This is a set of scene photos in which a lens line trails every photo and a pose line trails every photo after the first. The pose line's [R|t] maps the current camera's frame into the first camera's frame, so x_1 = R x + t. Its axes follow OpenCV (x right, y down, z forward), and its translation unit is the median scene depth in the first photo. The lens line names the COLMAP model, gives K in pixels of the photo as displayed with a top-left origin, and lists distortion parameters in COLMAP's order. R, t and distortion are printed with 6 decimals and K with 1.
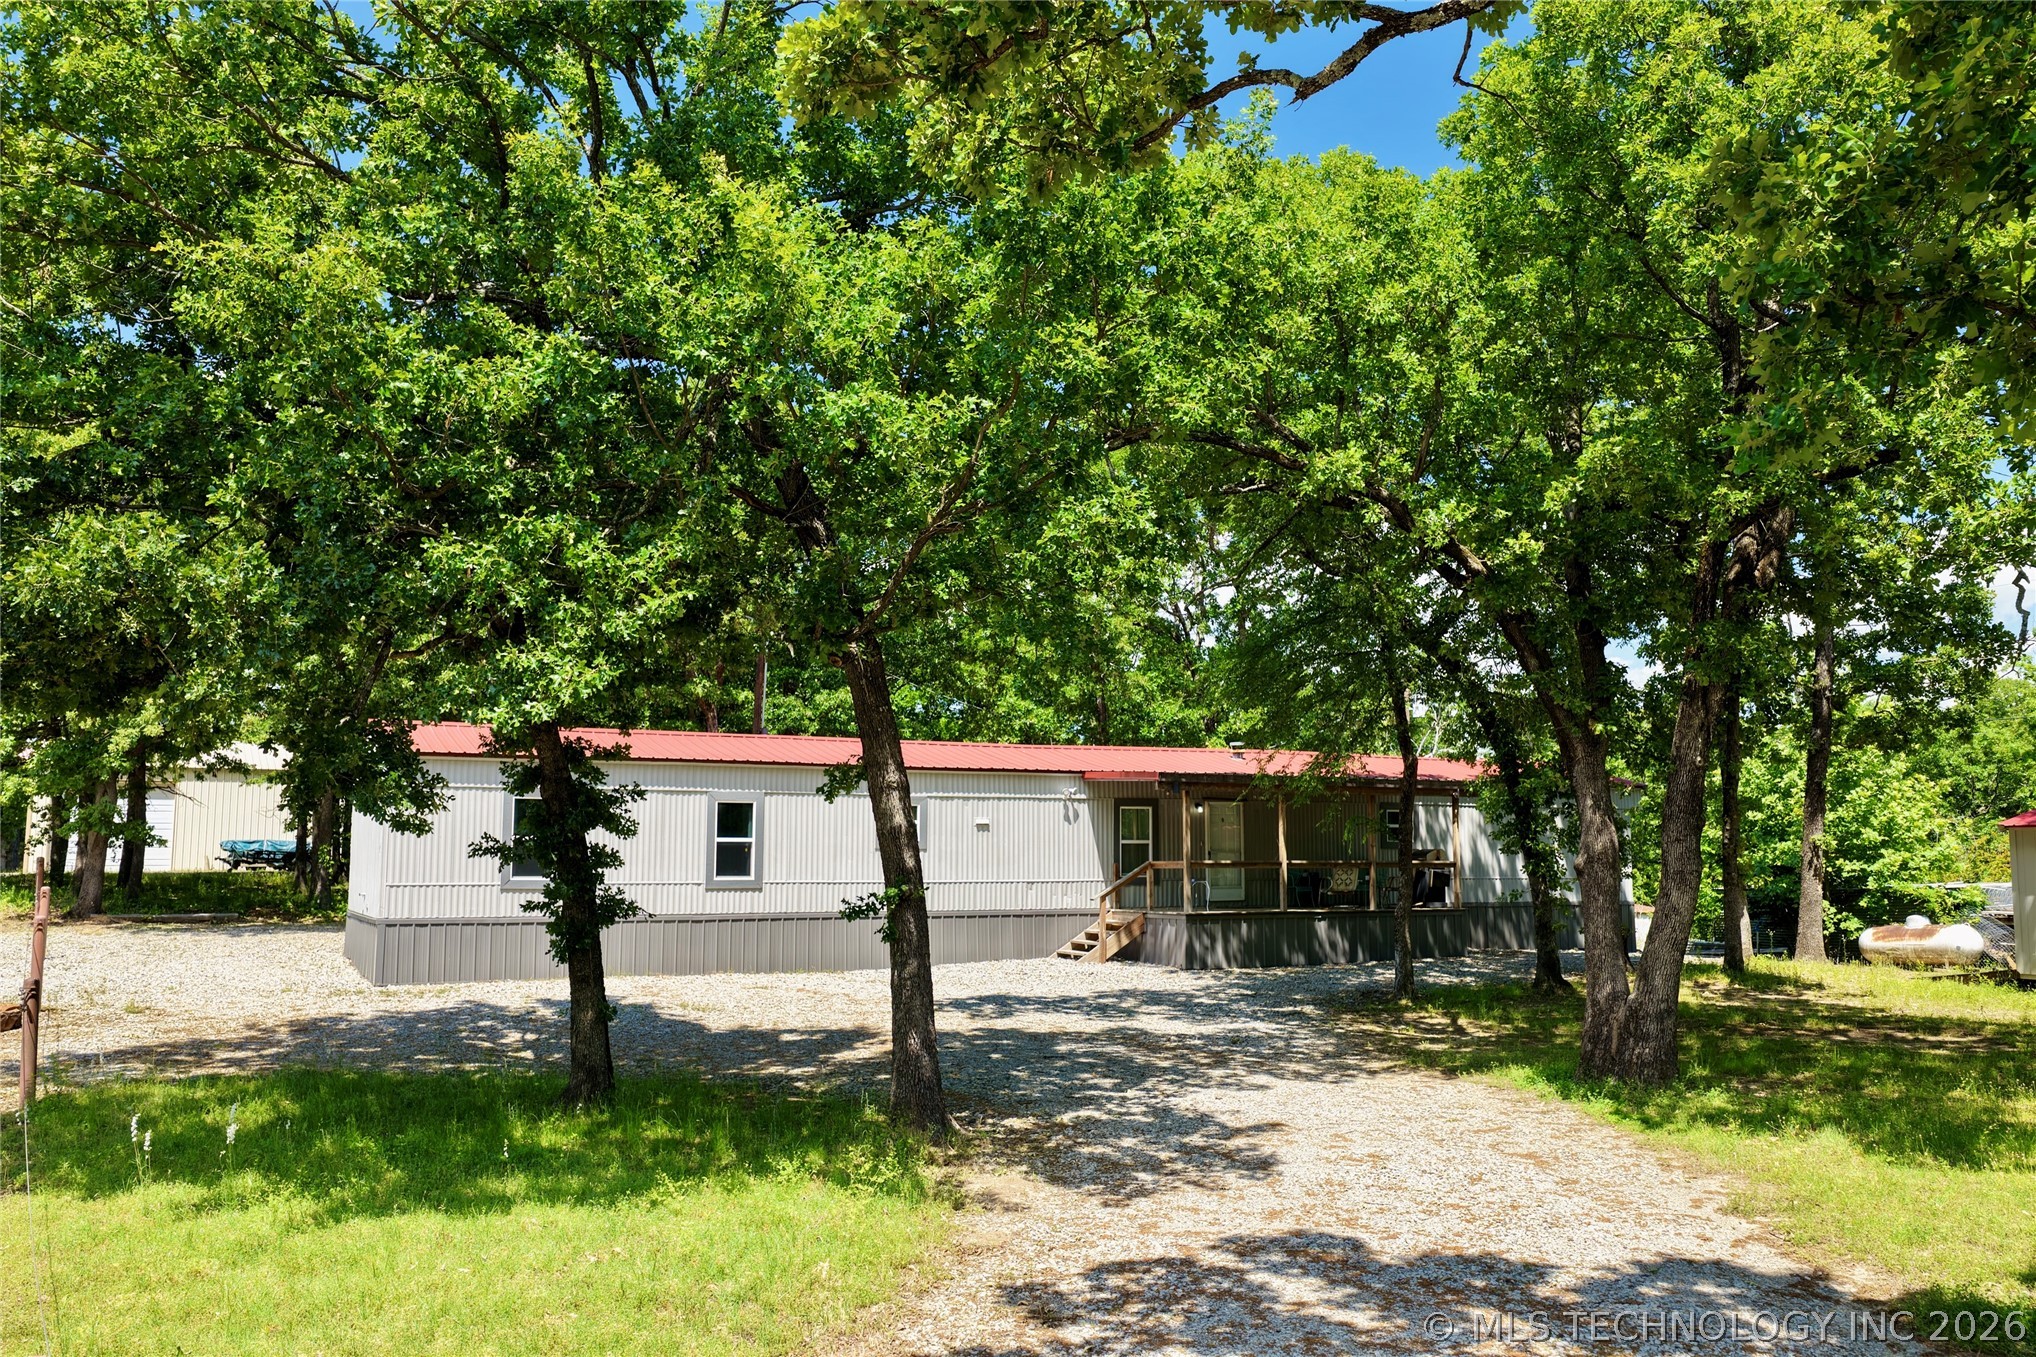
lens RADIAL K [[1688.8, 0, 1022.5], [0, 1688.8, 685.2], [0, 0, 1]] dist [-0.003659, 0.028686]
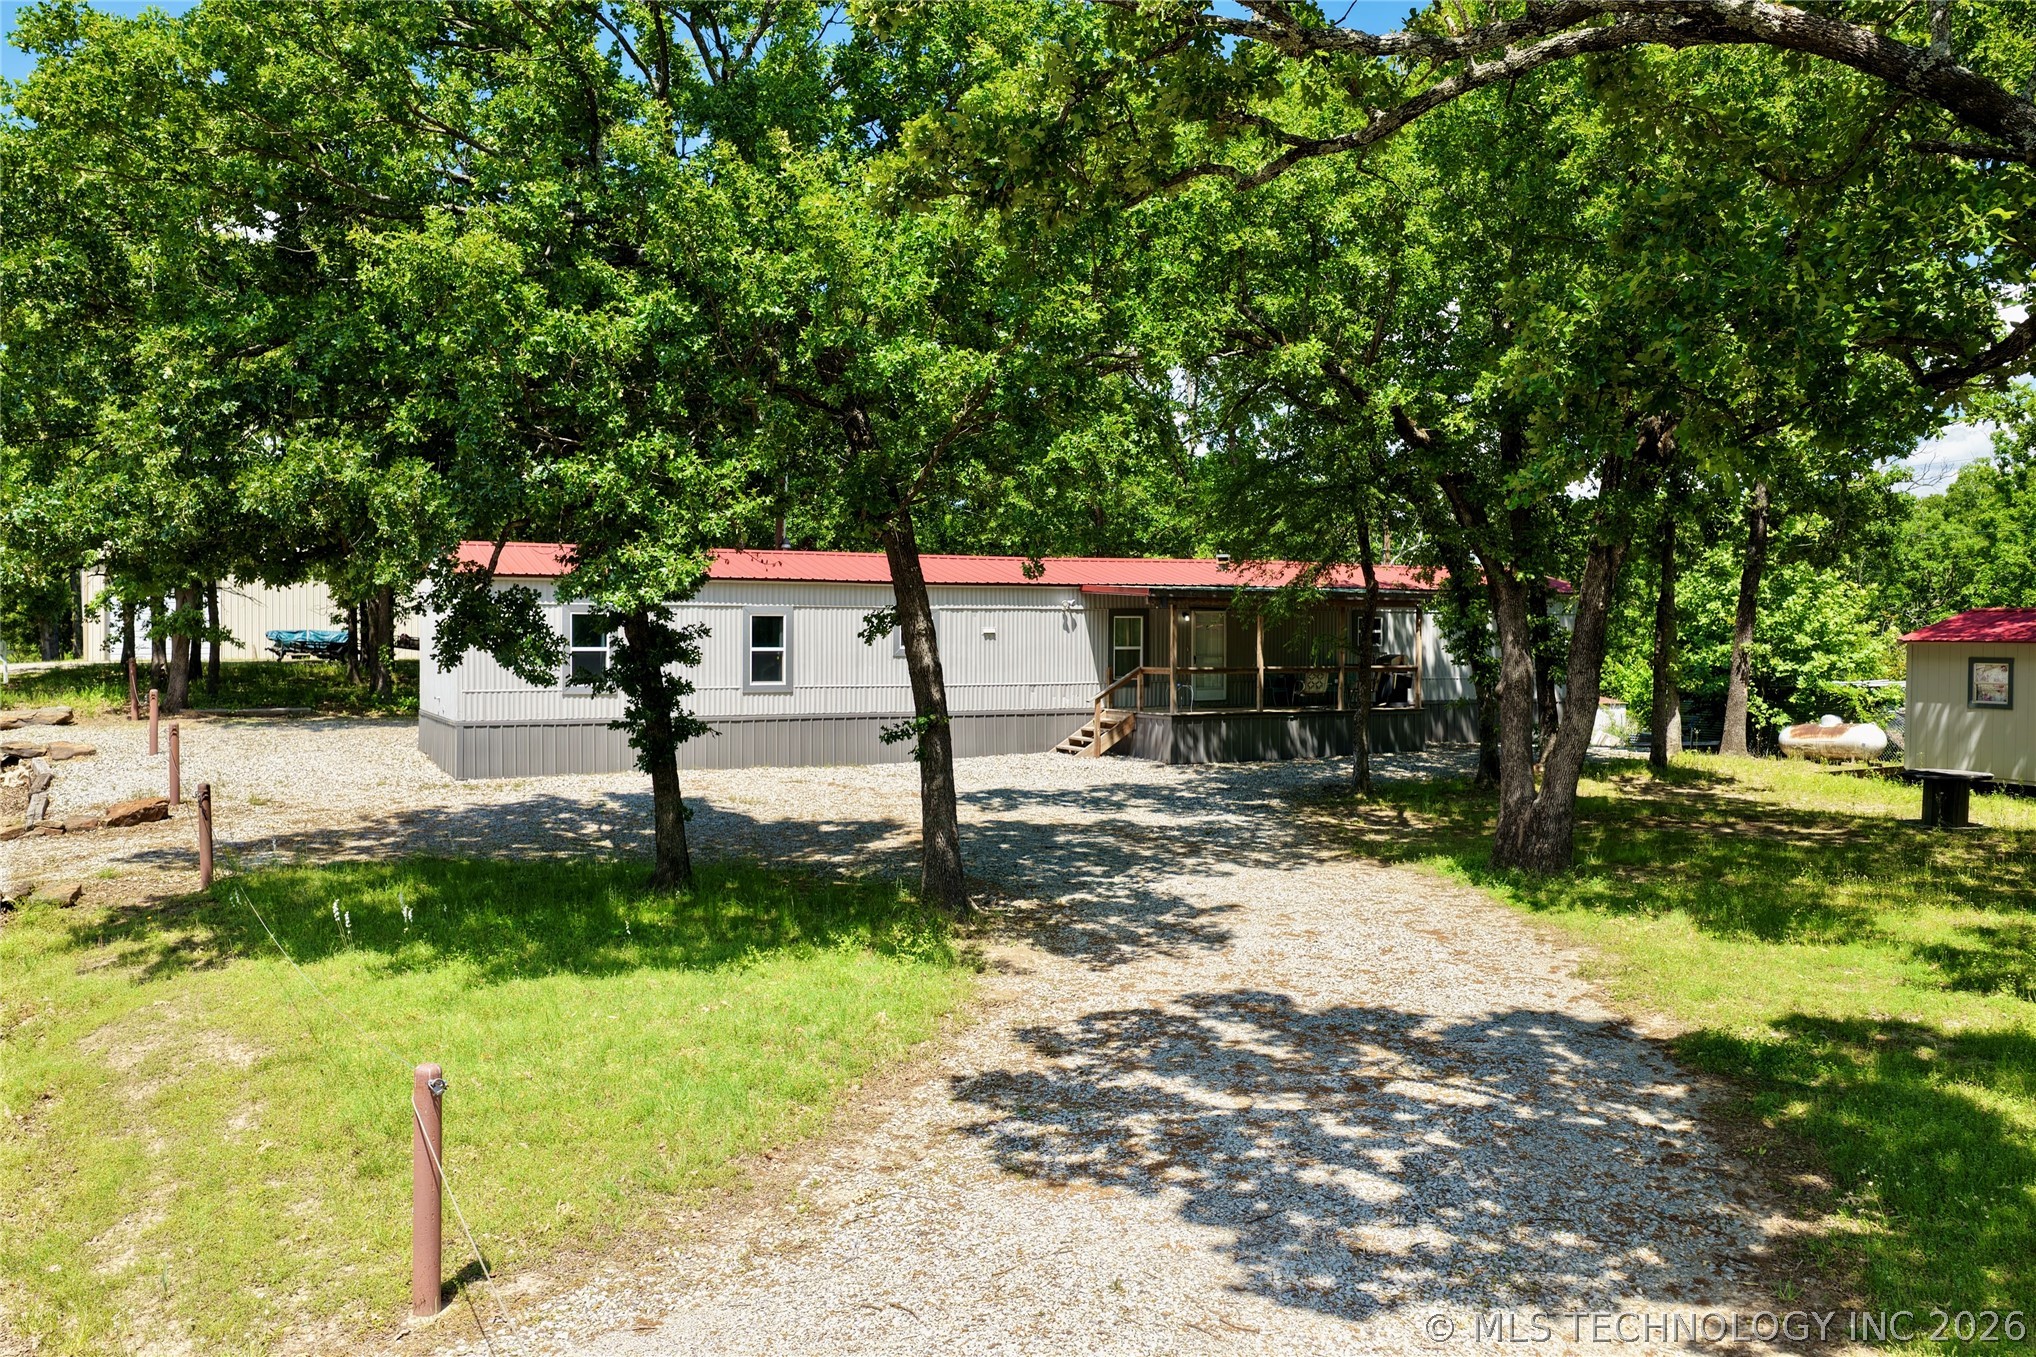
lens RADIAL K [[1688.8, 0, 1024.3], [0, 1688.8, 684.6], [0, 0, 1]] dist [-0.003659, 0.028686]
pose [[0.999994, 0.002525, 0.002244, -0.005638], [-0.002804, 0.990952, 0.134187, -0.059004], [-0.001885, -0.134193, 0.990953, -0.180659]]
